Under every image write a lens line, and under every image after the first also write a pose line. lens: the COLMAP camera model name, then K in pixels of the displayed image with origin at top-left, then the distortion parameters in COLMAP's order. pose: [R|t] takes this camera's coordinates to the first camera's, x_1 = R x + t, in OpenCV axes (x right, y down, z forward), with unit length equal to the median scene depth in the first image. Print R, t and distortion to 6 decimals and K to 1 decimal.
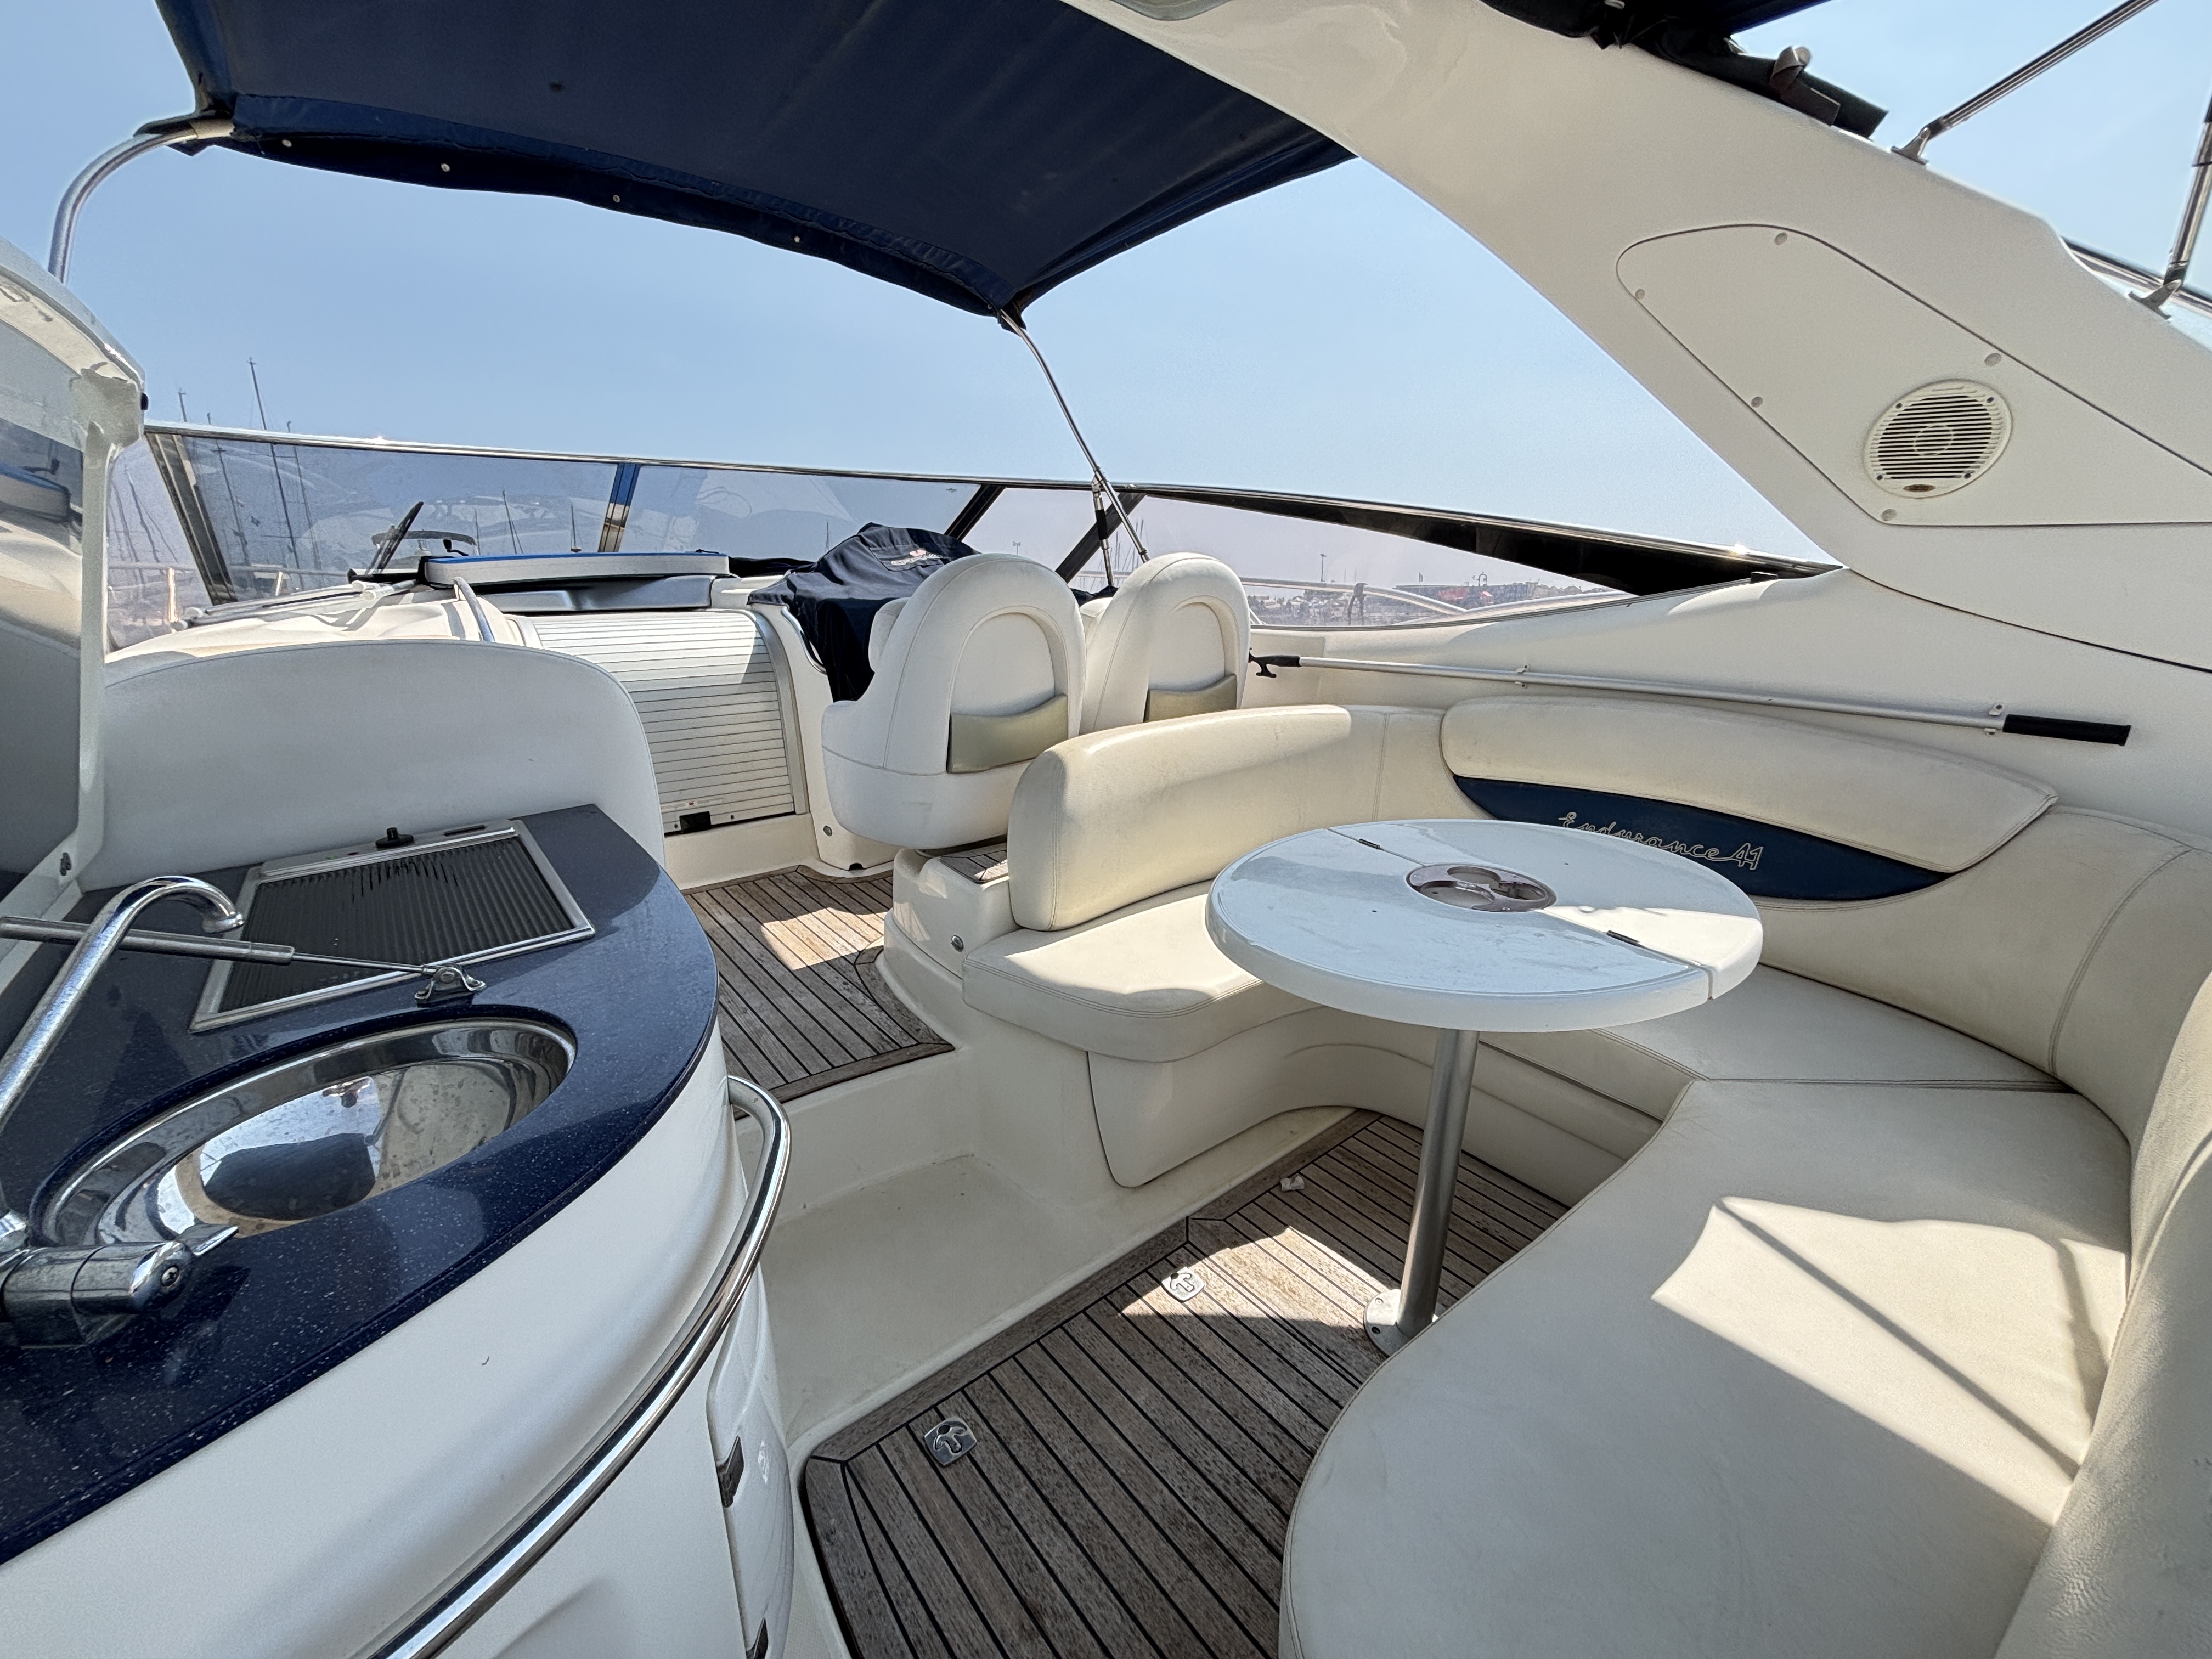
lens RADIAL K [[906.5, 0, 1104.1], [0, 906.5, 831.6], [0, 0, 1]] dist [-0.000386, -0.000215]
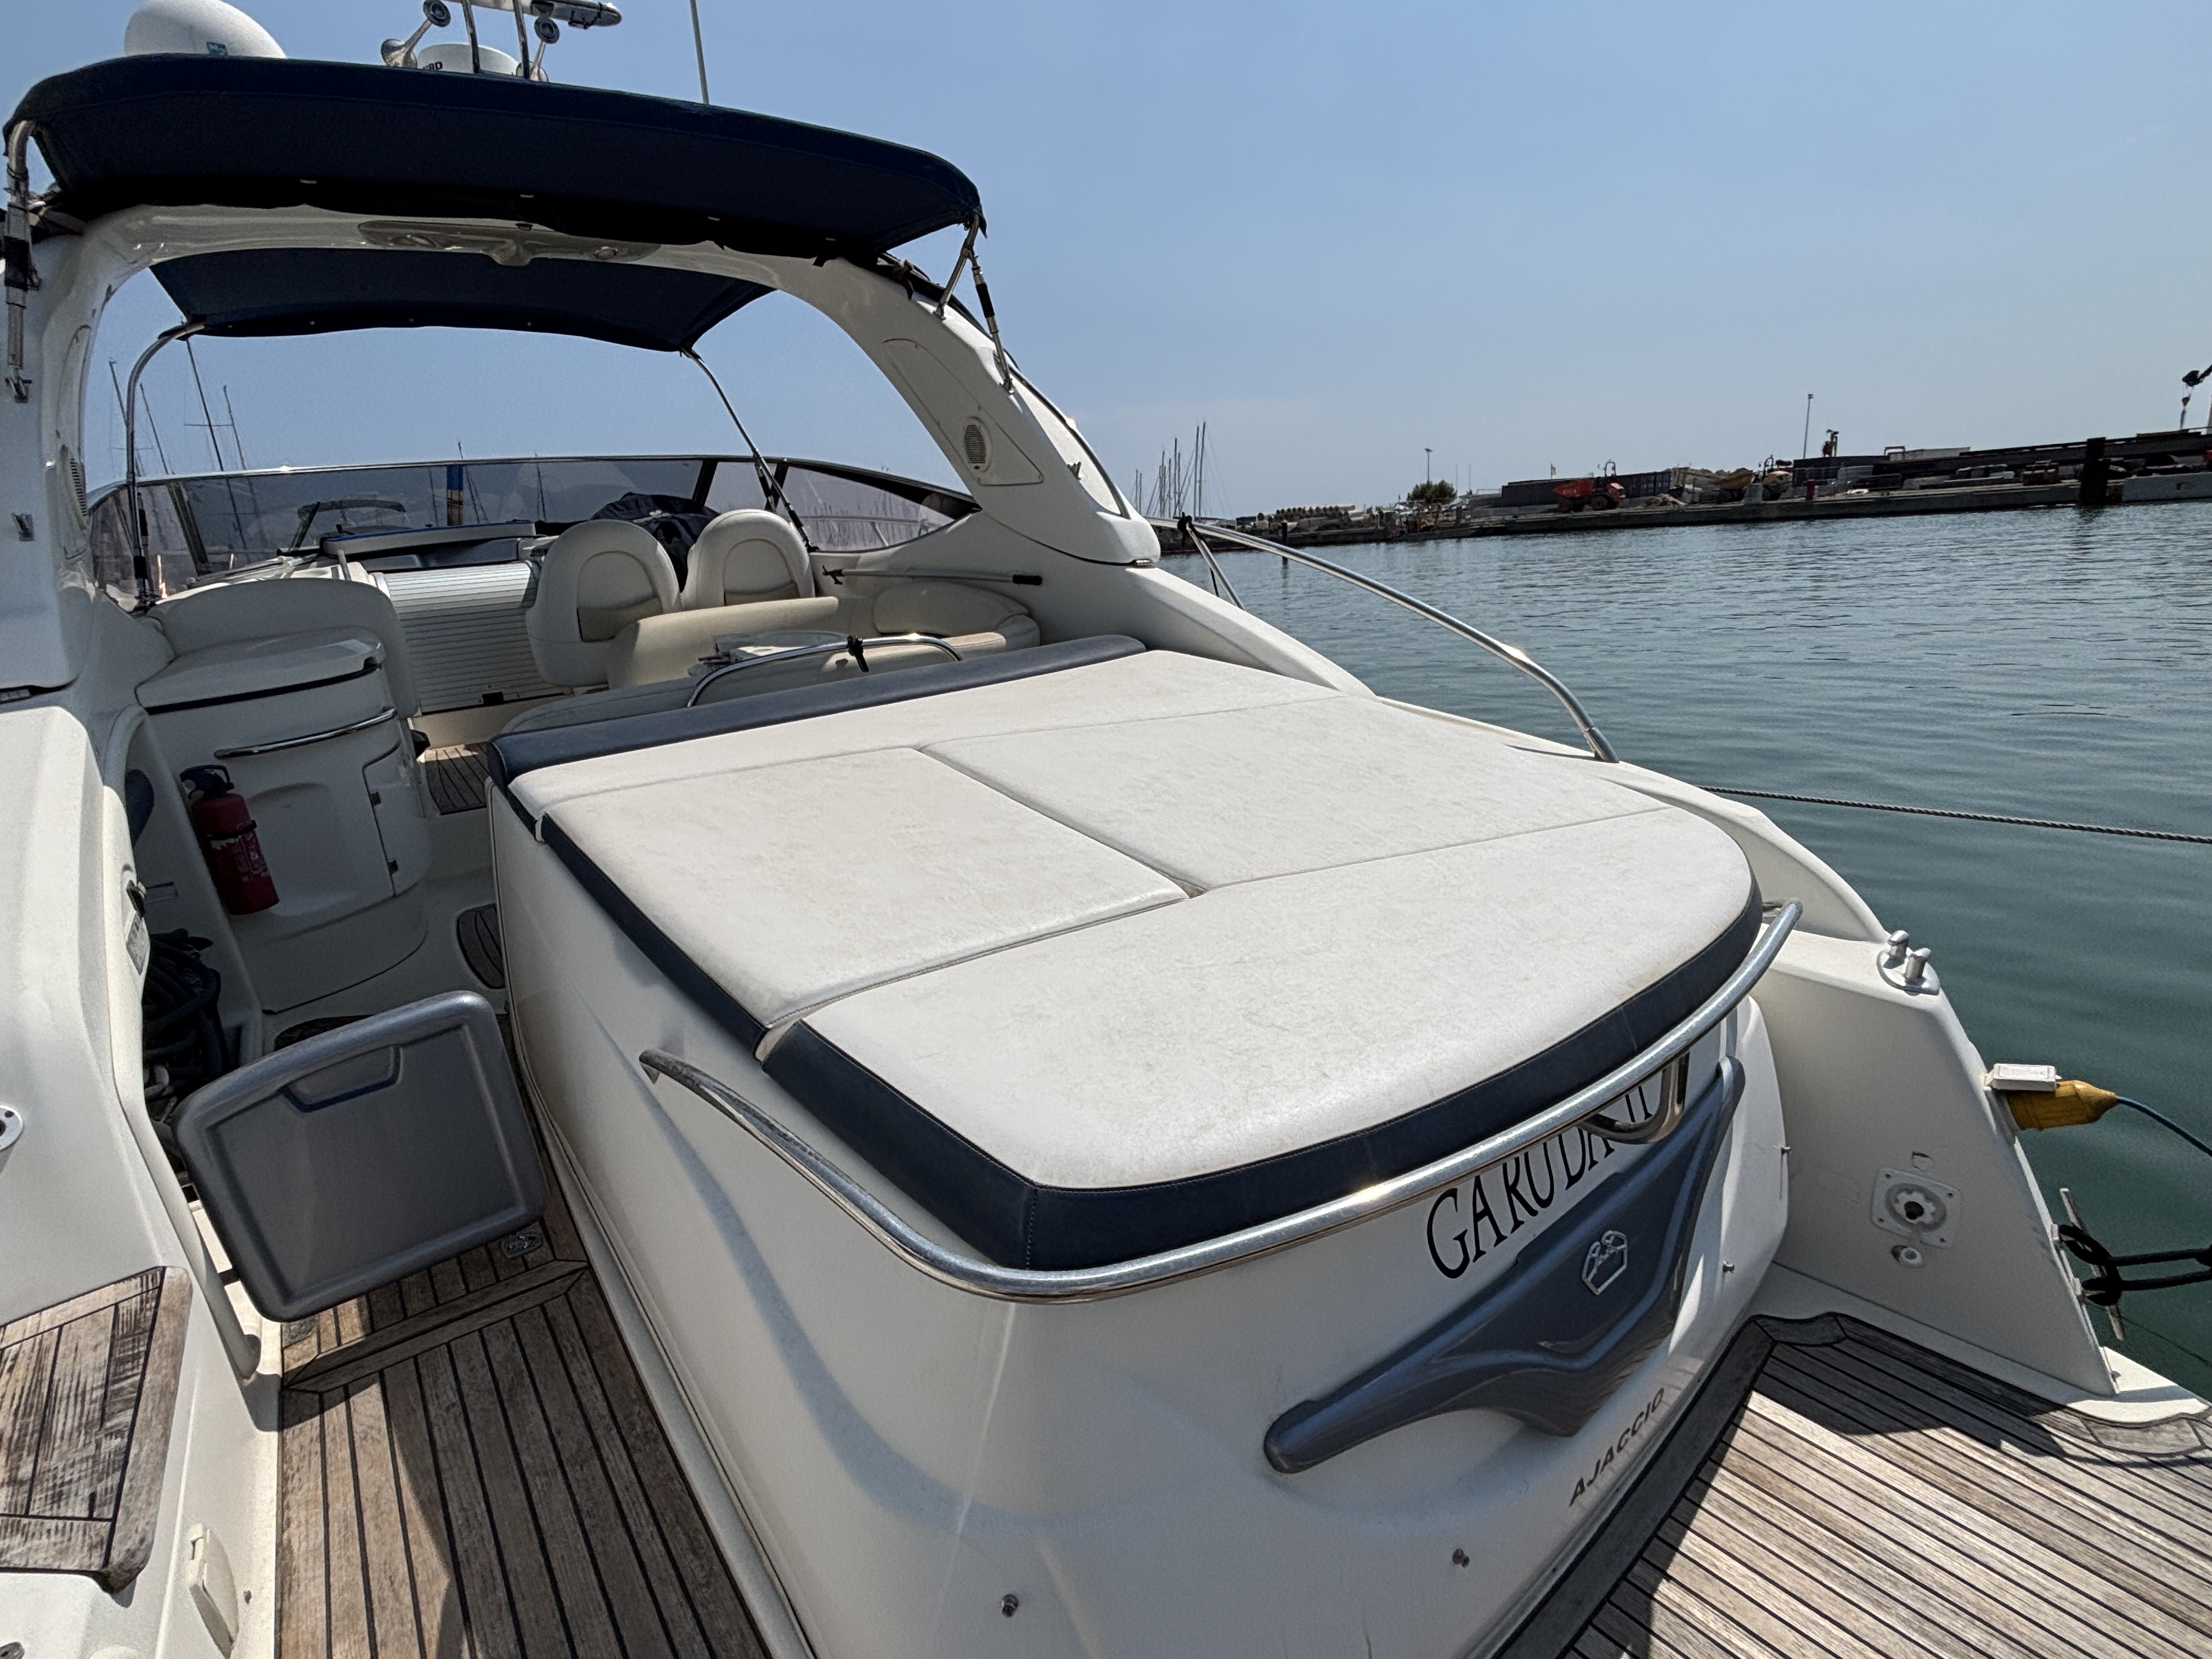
lens RADIAL K [[1099.0, 0, 1106.0], [0, 1099.0, 829.5], [0, 0, 1]] dist [-0.001348, 0.000990]
pose [[0.997060, -0.039943, -0.065396, 1.017899], [0.041489, 0.998887, 0.022447, 0.306624], [0.064427, -0.025095, 0.997607, -1.178904]]
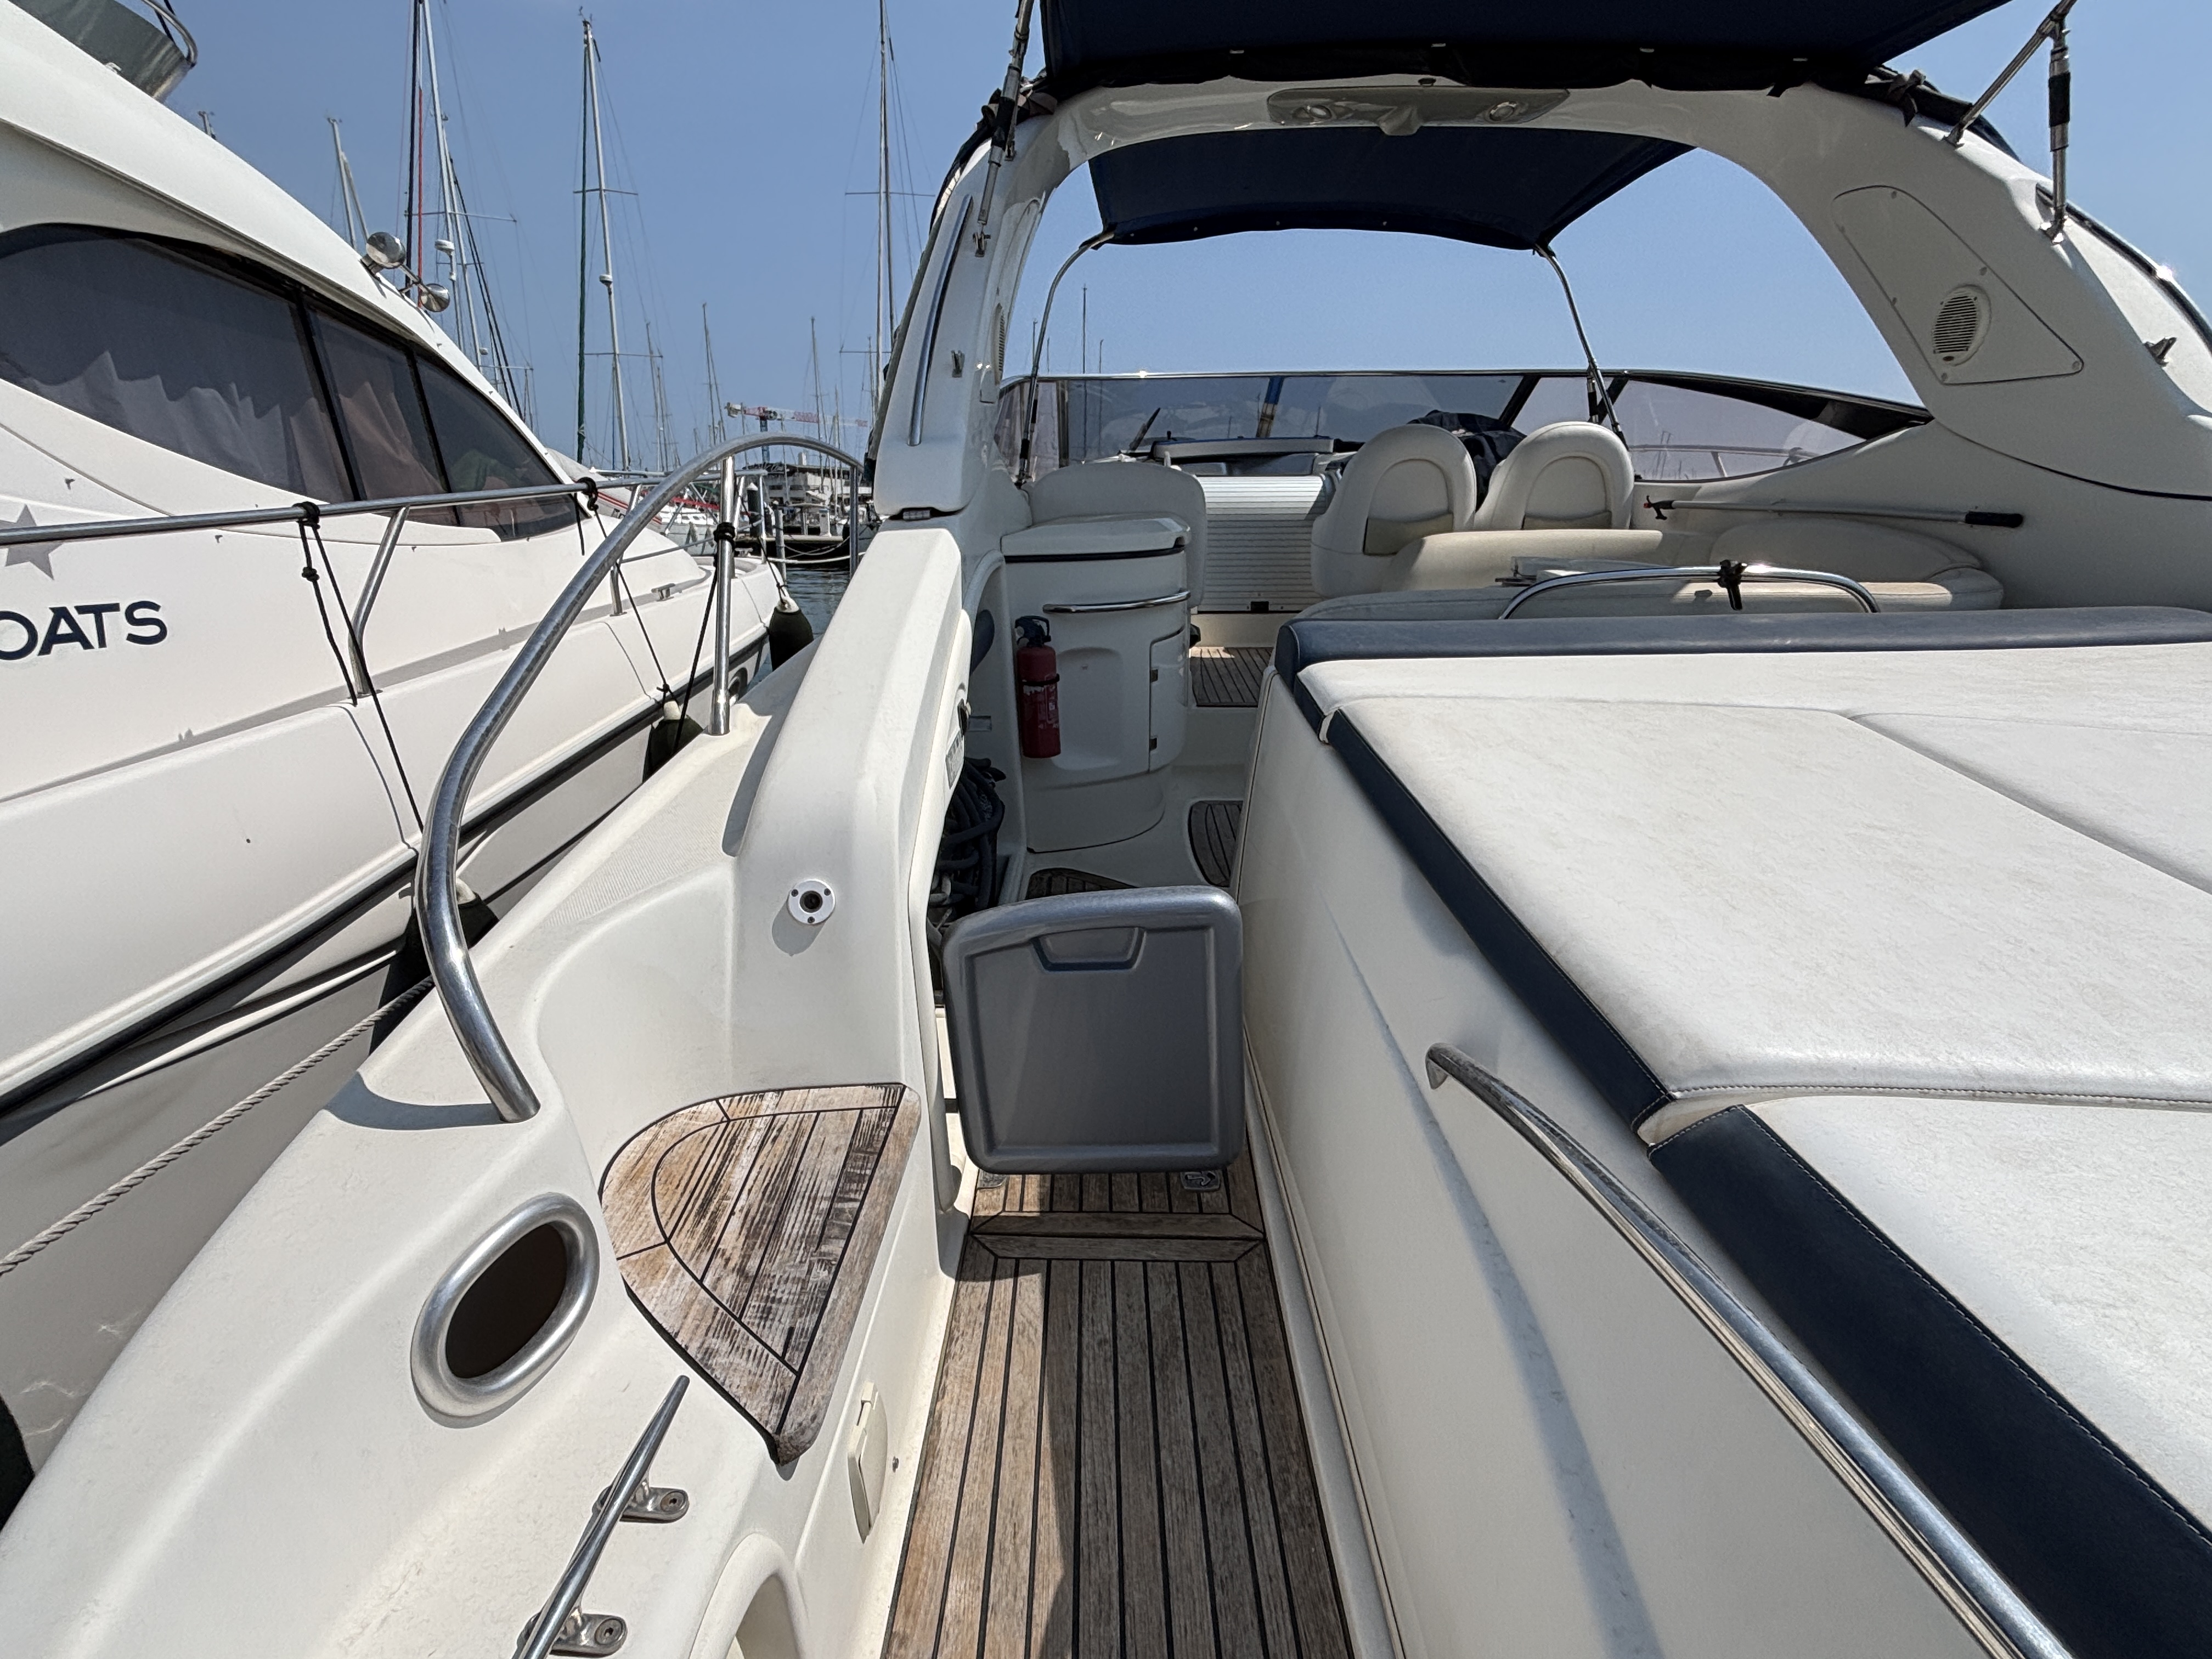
lens RADIAL K [[1072.2, 0, 1094.6], [0, 1072.2, 835.2], [0, 0, 1]] dist [0.004307, -0.000001]
pose [[0.769827, 0.201037, -0.605765, 0.779583], [-0.174105, 0.979249, 0.103727, 0.340850], [0.614047, 0.025615, 0.788853, -0.936490]]
